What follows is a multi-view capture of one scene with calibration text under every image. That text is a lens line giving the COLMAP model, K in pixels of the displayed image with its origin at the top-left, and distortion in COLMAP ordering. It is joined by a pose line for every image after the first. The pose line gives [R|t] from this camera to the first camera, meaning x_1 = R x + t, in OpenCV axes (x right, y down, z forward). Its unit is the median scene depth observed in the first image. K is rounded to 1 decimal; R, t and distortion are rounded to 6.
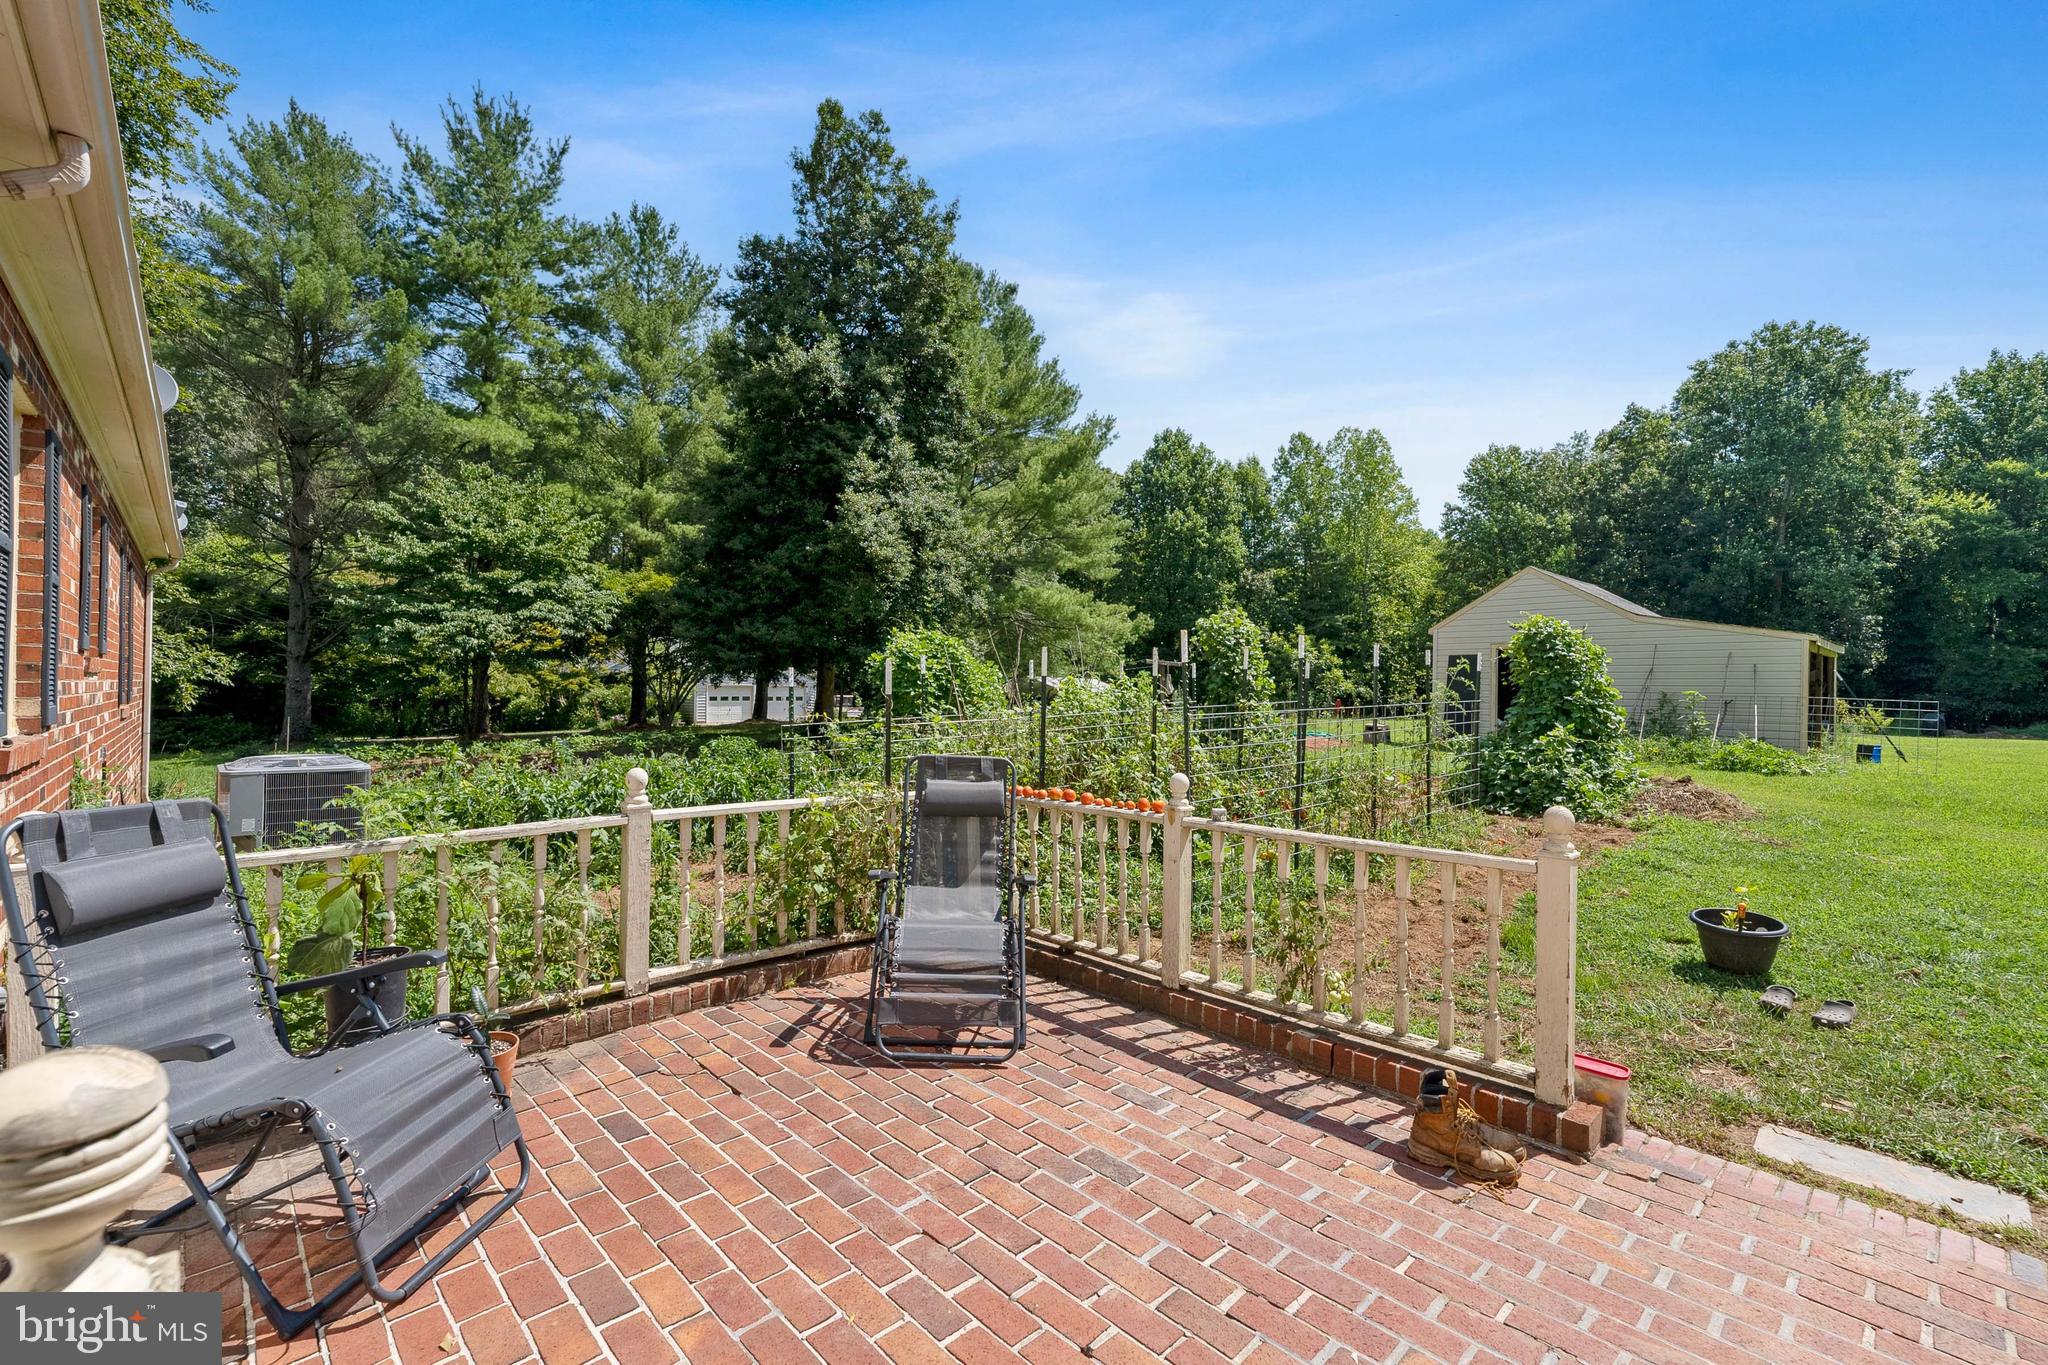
lens RADIAL K [[841.6, 0, 1029.5], [0, 841.6, 681.0], [0, 0, 1]] dist [0.002152, -0.000006]
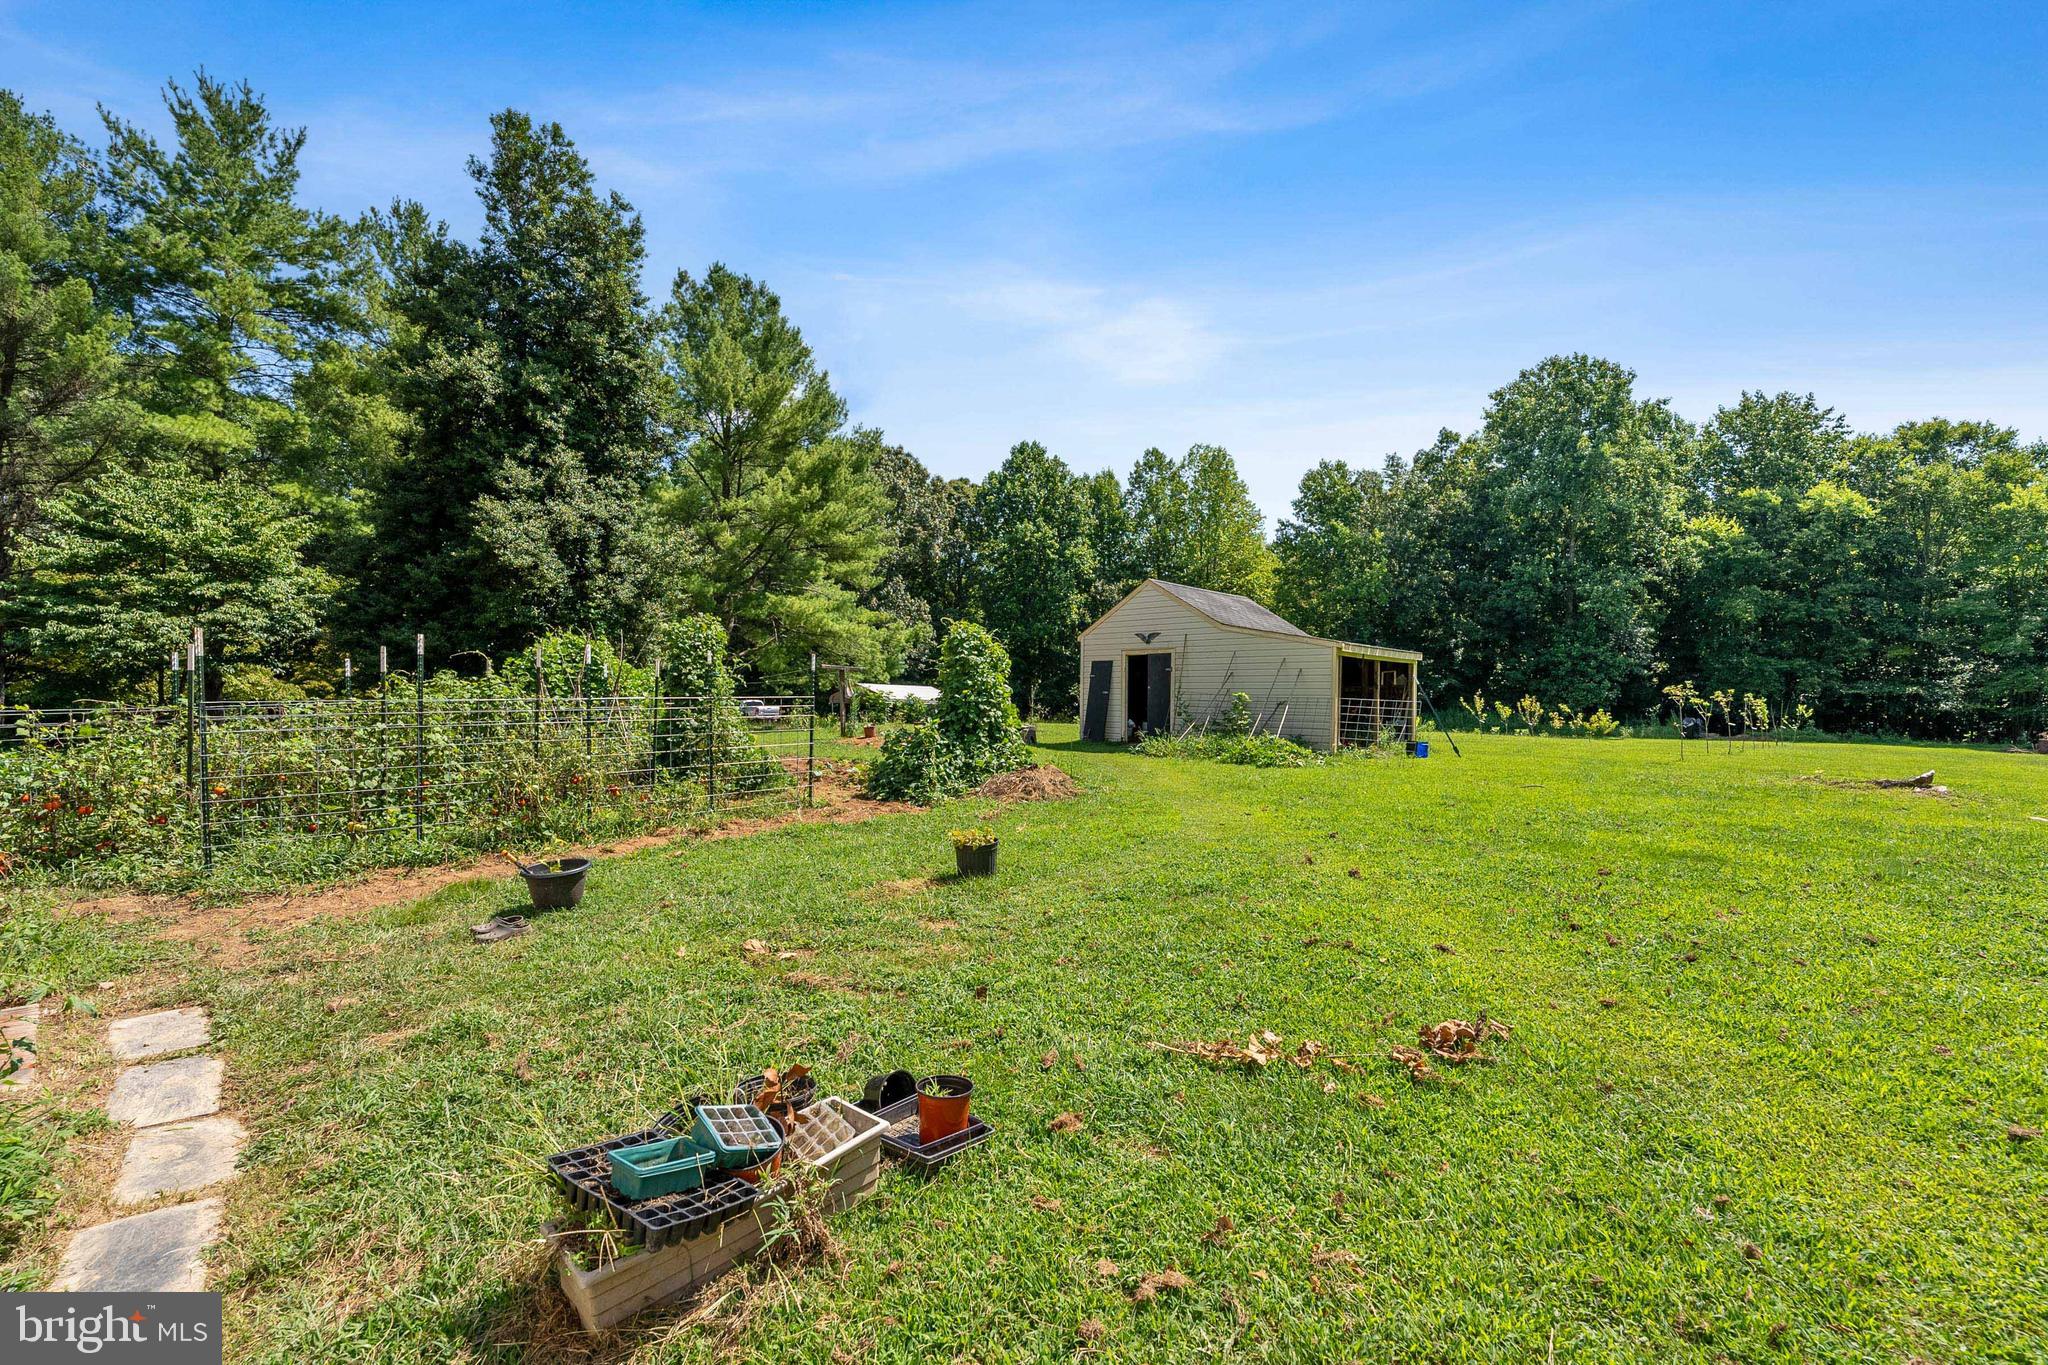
lens RADIAL K [[841.6, 0, 1020.6], [0, 841.6, 691.3], [0, 0, 1]] dist [0.002152, -0.000006]
pose [[0.996813, -0.000114, 0.079770, 0.192749], [0.000002, 0.999999, 0.001405, 0.003890], [-0.079771, -0.001401, 0.996812, -0.037684]]
